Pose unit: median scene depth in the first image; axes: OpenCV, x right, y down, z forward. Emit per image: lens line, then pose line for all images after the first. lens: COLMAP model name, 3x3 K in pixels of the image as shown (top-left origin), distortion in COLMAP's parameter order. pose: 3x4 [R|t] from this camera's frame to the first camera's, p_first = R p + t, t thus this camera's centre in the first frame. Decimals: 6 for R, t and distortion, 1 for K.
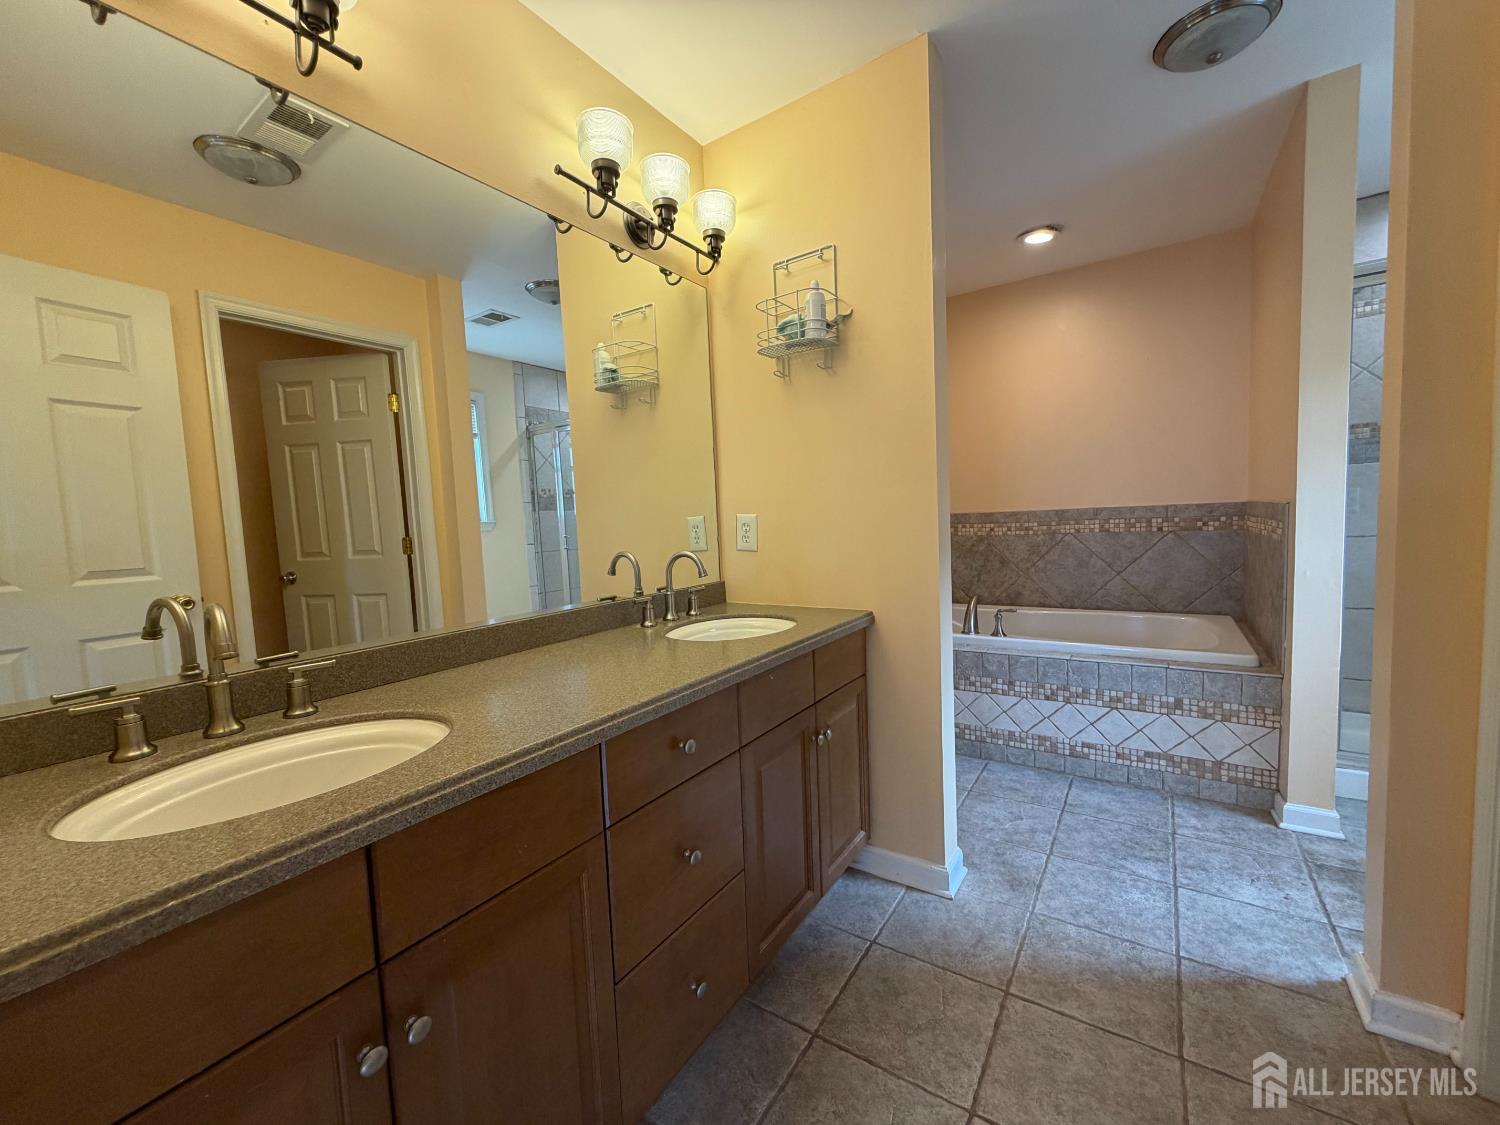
lens RADIAL K [[601.8, 0, 743.0], [0, 601.8, 562.6], [0, 0, 1]] dist [-0.000684, 0.000275]
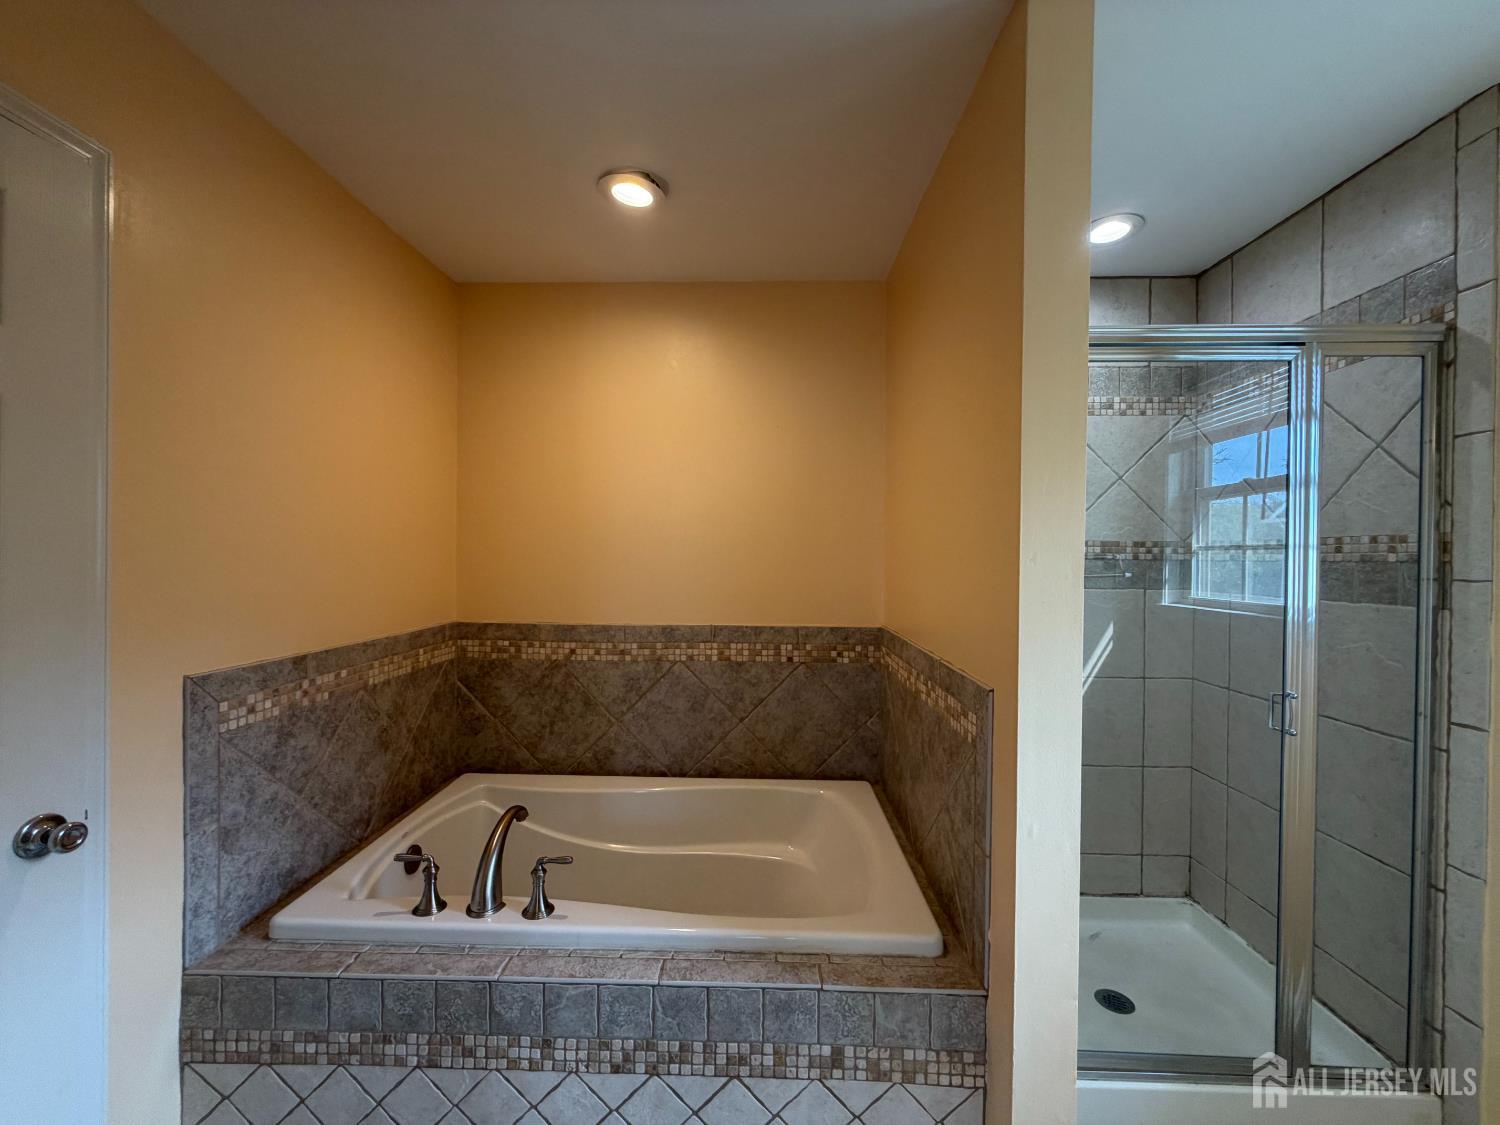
lens RADIAL K [[601.8, 0, 748.1], [0, 601.8, 562.9], [0, 0, 1]] dist [-0.000684, 0.000275]
pose [[0.839720, 0.047029, 0.540979, 0.294132], [-0.005344, 0.996910, -0.078368, -0.132668], [-0.542993, 0.062916, 0.837377, 0.479614]]
